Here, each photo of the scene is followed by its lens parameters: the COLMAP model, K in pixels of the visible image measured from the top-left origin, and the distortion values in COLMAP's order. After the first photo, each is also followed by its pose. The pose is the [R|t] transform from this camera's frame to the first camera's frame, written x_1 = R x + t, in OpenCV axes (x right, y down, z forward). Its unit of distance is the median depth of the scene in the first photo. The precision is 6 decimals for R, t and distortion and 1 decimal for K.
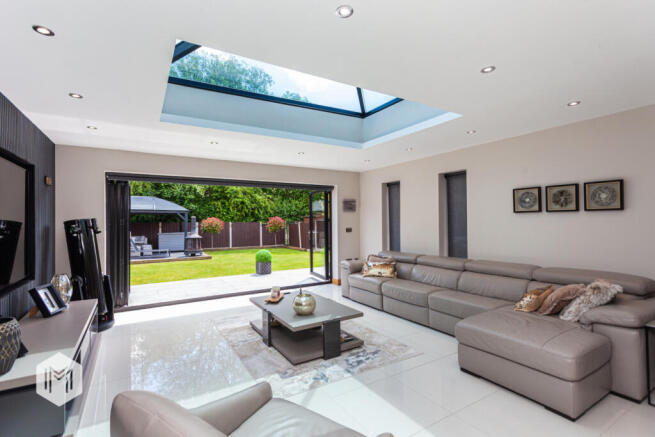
lens RADIAL K [[308.9, 0, 324.3], [0, 308.9, 220.8], [0, 0, 1]] dist [0.000548, 0.000036]
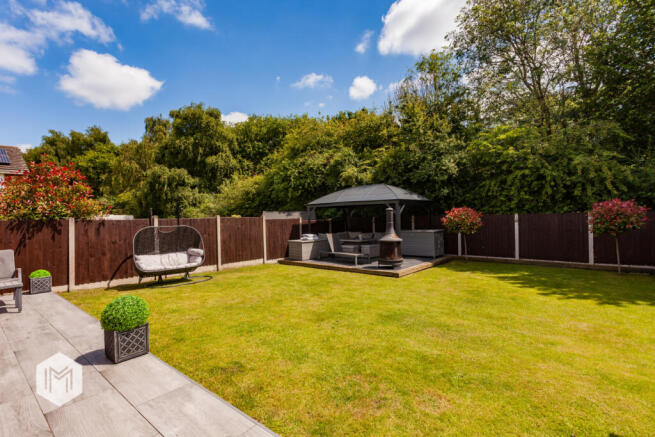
lens RADIAL K [[313.7, 0, 325.0], [0, 313.7, 218.0], [0, 0, 1]] dist [-0.002236, -0.000228]
pose [[0.330997, -0.000733, -0.943631, 0.159651], [0.022601, 0.999719, 0.007152, -0.000656], [0.943361, -0.023694, 0.330921, 0.649464]]
